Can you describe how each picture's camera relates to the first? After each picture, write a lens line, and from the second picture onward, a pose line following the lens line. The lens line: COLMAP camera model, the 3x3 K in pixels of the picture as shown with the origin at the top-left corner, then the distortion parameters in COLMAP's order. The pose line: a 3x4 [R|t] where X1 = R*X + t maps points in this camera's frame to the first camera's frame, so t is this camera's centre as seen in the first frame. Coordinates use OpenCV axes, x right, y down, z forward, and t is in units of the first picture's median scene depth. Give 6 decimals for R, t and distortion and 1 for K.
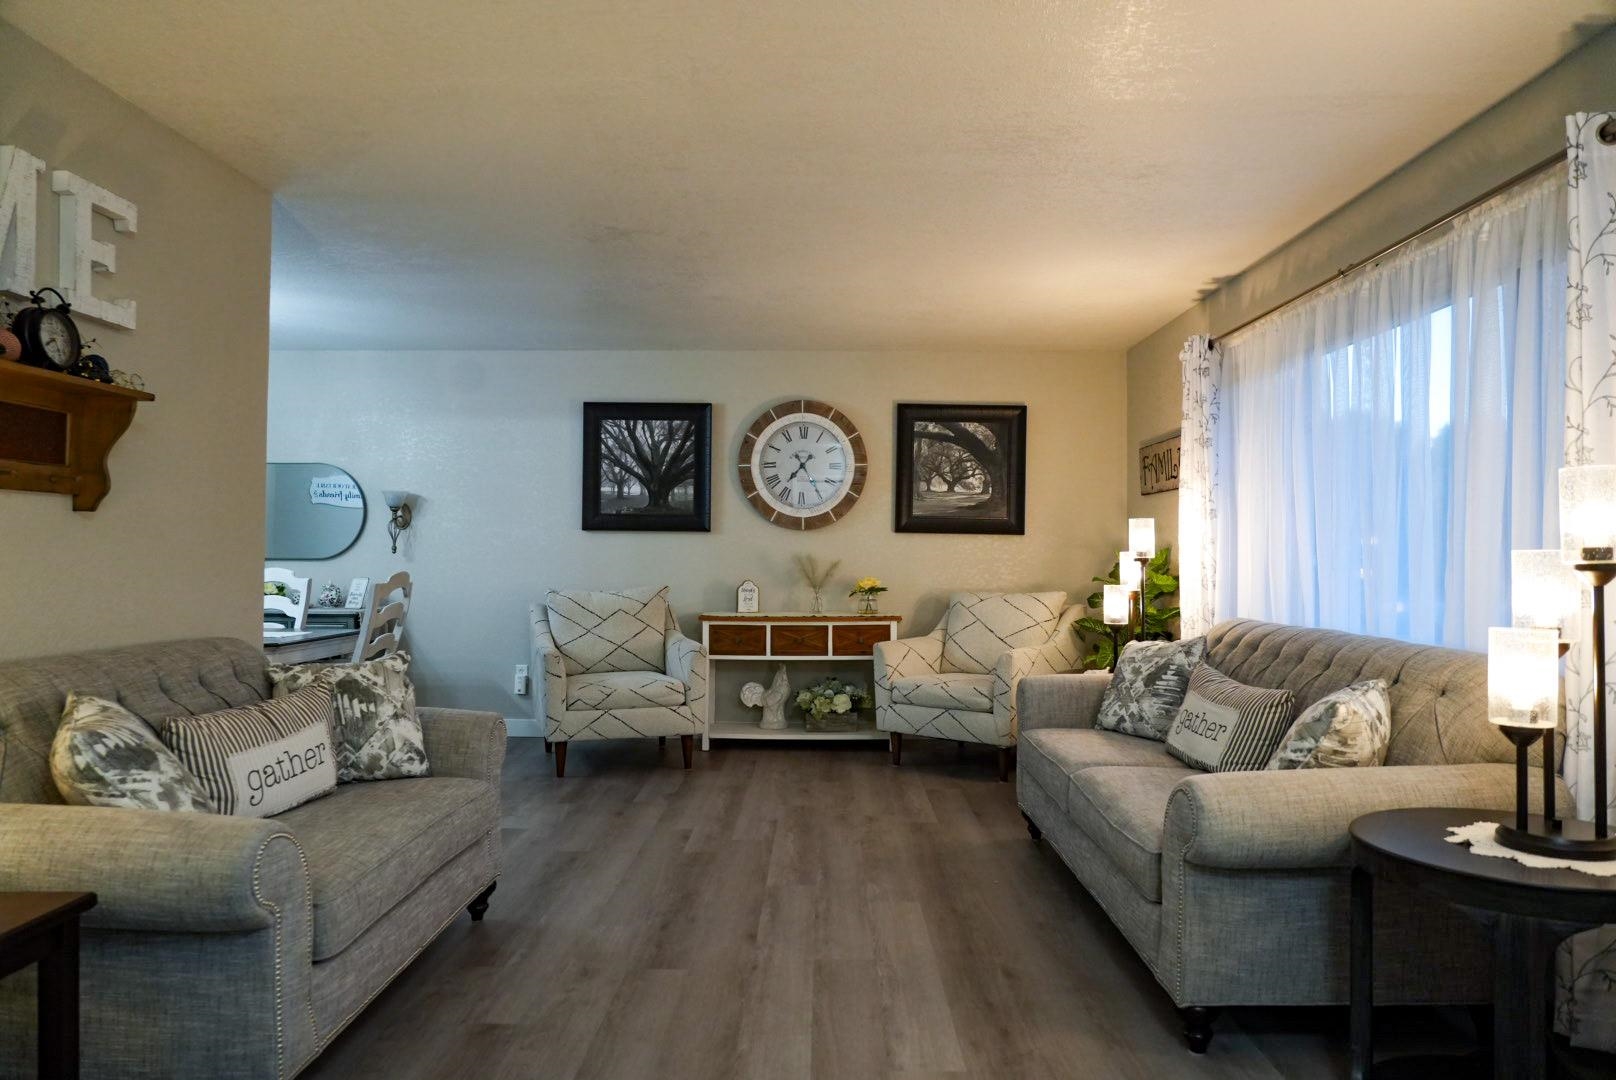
lens RADIAL K [[1080.2, 0, 808.0], [0, 1080.2, 540.0], [0, 0, 1]] dist [-0.003443, 0.004266]
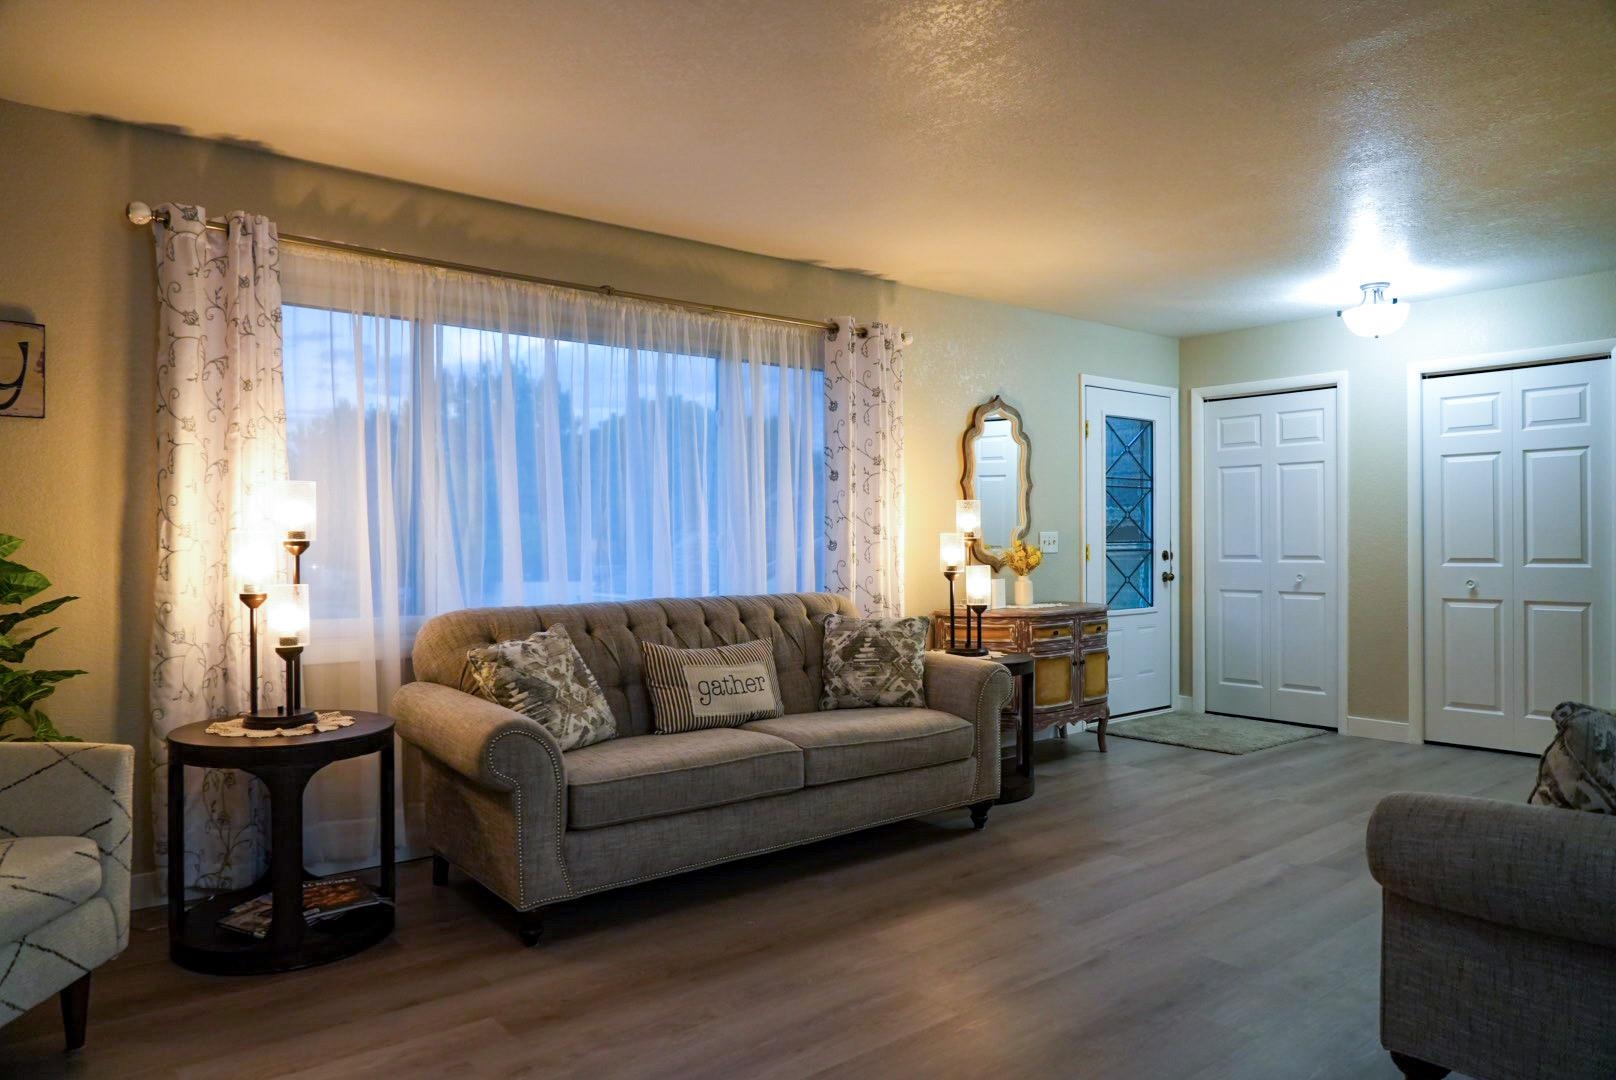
lens RADIAL K [[1080.2, 0, 808.0], [0, 1080.2, 540.0], [0, 0, 1]] dist [-0.003443, 0.004266]
pose [[-0.647636, 0.000632, 0.761949, -0.485225], [-0.007491, 0.999946, -0.007197, 0.022458], [-0.761913, -0.010369, -0.647597, 1.474281]]
